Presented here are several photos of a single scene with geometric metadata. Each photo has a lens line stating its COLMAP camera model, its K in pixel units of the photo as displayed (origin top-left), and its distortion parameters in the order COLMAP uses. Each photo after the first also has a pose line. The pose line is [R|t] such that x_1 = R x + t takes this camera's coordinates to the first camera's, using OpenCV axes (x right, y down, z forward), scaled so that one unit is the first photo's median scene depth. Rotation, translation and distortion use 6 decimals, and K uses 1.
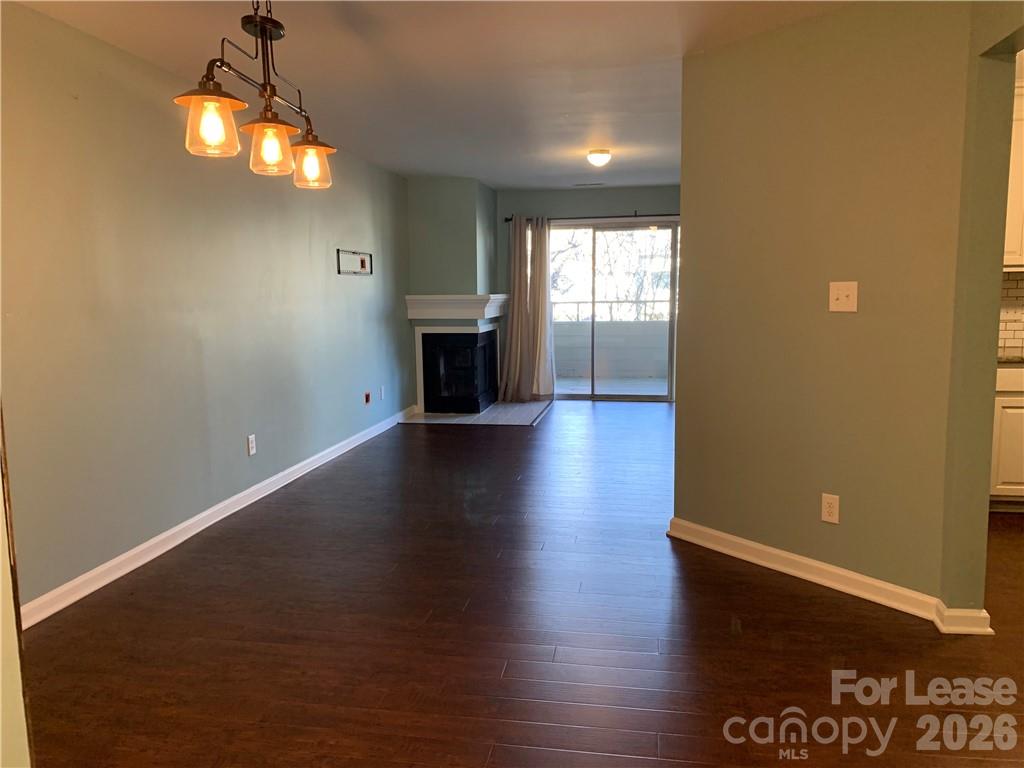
lens RADIAL K [[776.0, 0, 516.1], [0, 776.0, 386.1], [0, 0, 1]] dist [0.025628, -0.039783]
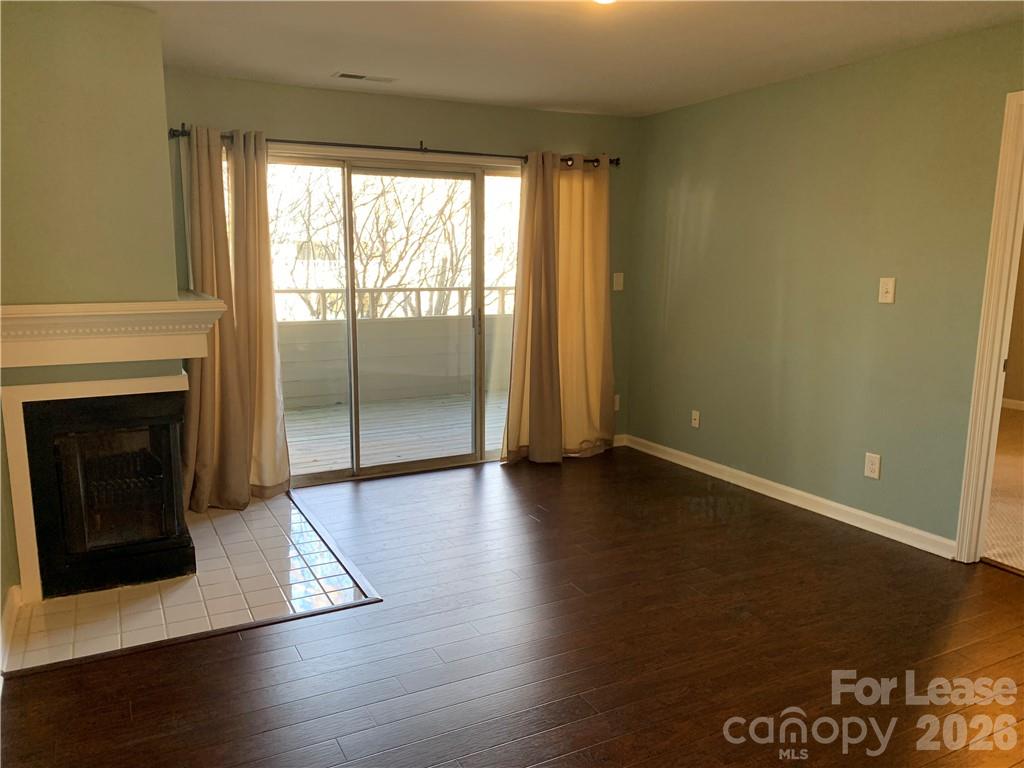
lens RADIAL K [[776.0, 0, 490.9], [0, 776.0, 383.7], [0, 0, 1]] dist [0.025628, -0.039783]
pose [[0.806532, -0.083203, 0.585306, -0.147276], [0.061264, 0.996479, 0.057232, -0.079111], [-0.588007, -0.010302, 0.808790, 0.508277]]
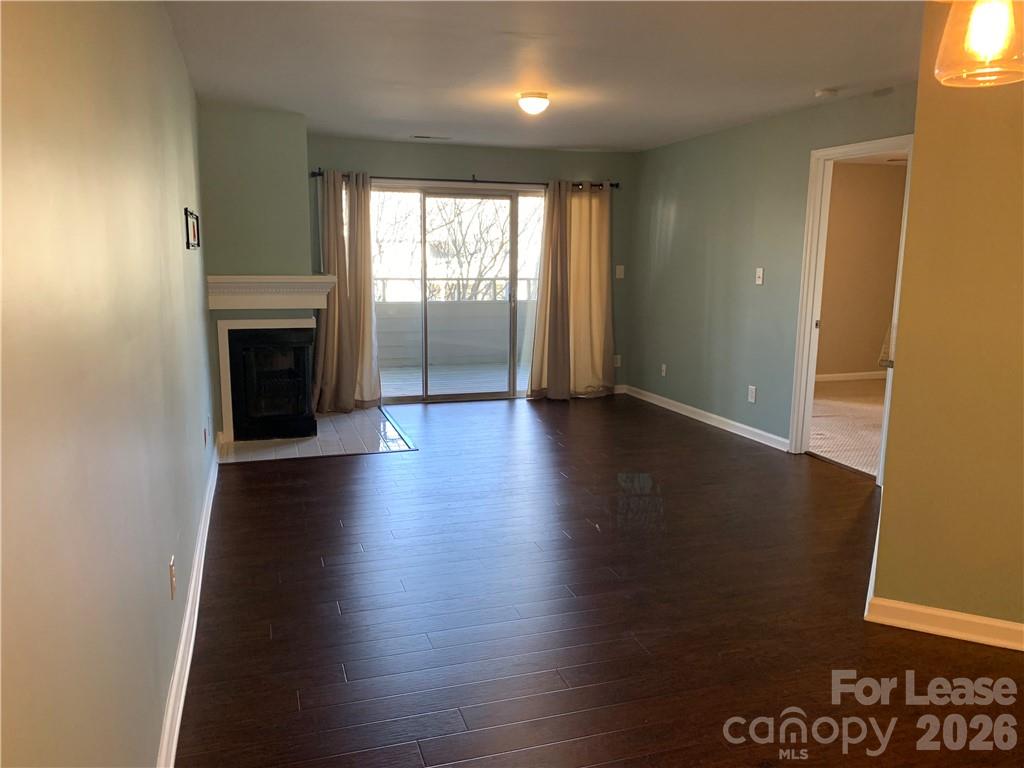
lens RADIAL K [[776.0, 0, 506.7], [0, 776.0, 390.3], [0, 0, 1]] dist [0.025628, -0.039783]
pose [[0.887809, -0.058810, 0.456438, -0.205692], [0.036428, 0.997670, 0.057690, -0.041160], [-0.458768, -0.034591, 0.887883, 0.234242]]
